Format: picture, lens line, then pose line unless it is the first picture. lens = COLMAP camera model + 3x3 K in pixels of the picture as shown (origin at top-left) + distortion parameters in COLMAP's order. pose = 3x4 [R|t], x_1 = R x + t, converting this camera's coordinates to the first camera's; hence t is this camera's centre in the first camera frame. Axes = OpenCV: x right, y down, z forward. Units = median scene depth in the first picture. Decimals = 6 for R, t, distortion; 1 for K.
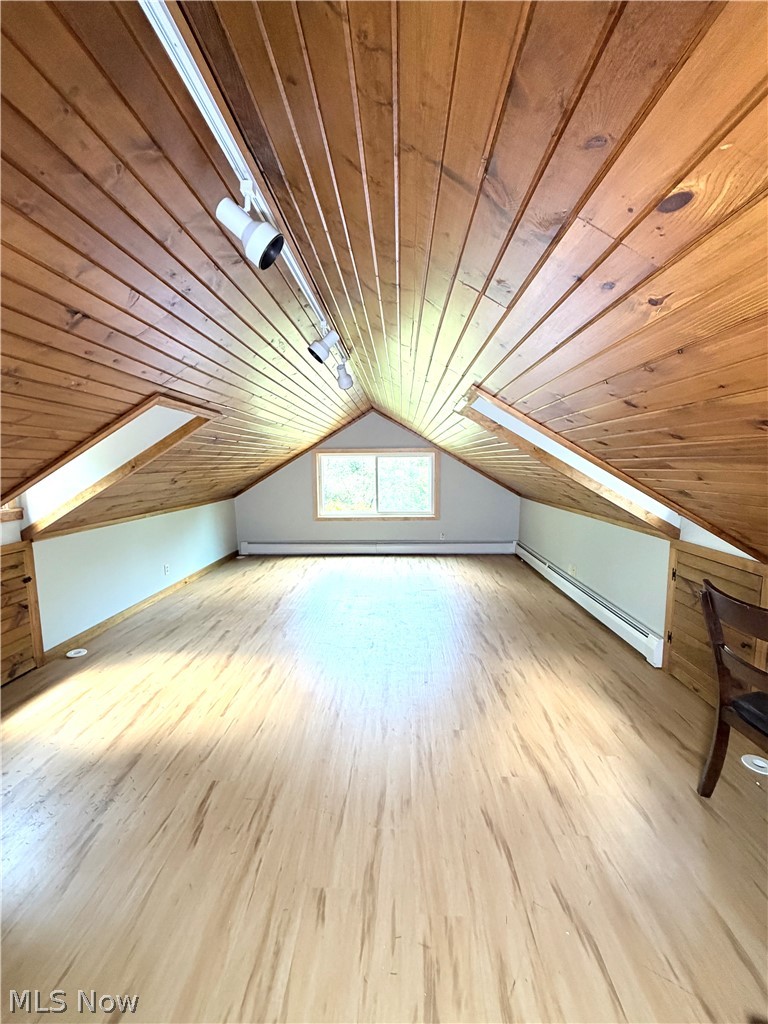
lens RADIAL K [[409.0, 0, 385.6], [0, 409.0, 511.5], [0, 0, 1]] dist [-0.003142, 0.001381]
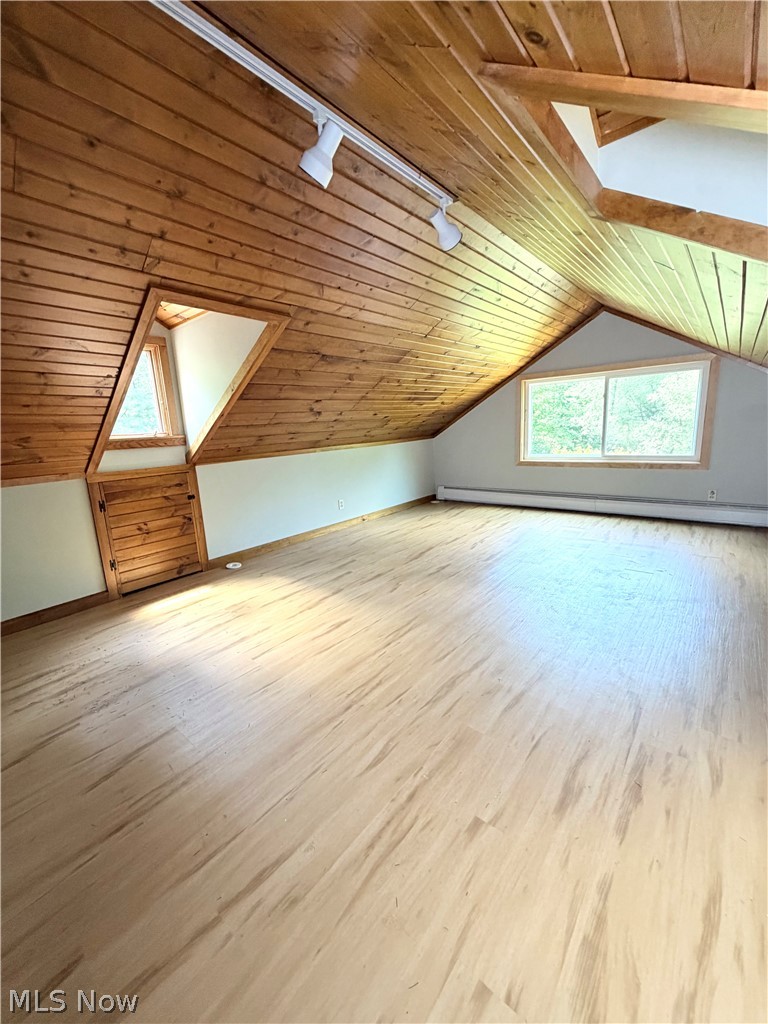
lens RADIAL K [[409.0, 0, 382.8], [0, 409.0, 508.1], [0, 0, 1]] dist [-0.003142, 0.001381]
pose [[0.786809, 0.092046, -0.610295, 0.229412], [-0.026517, 0.992945, 0.115571, 0.037675], [0.616627, -0.074750, 0.783699, 0.327260]]
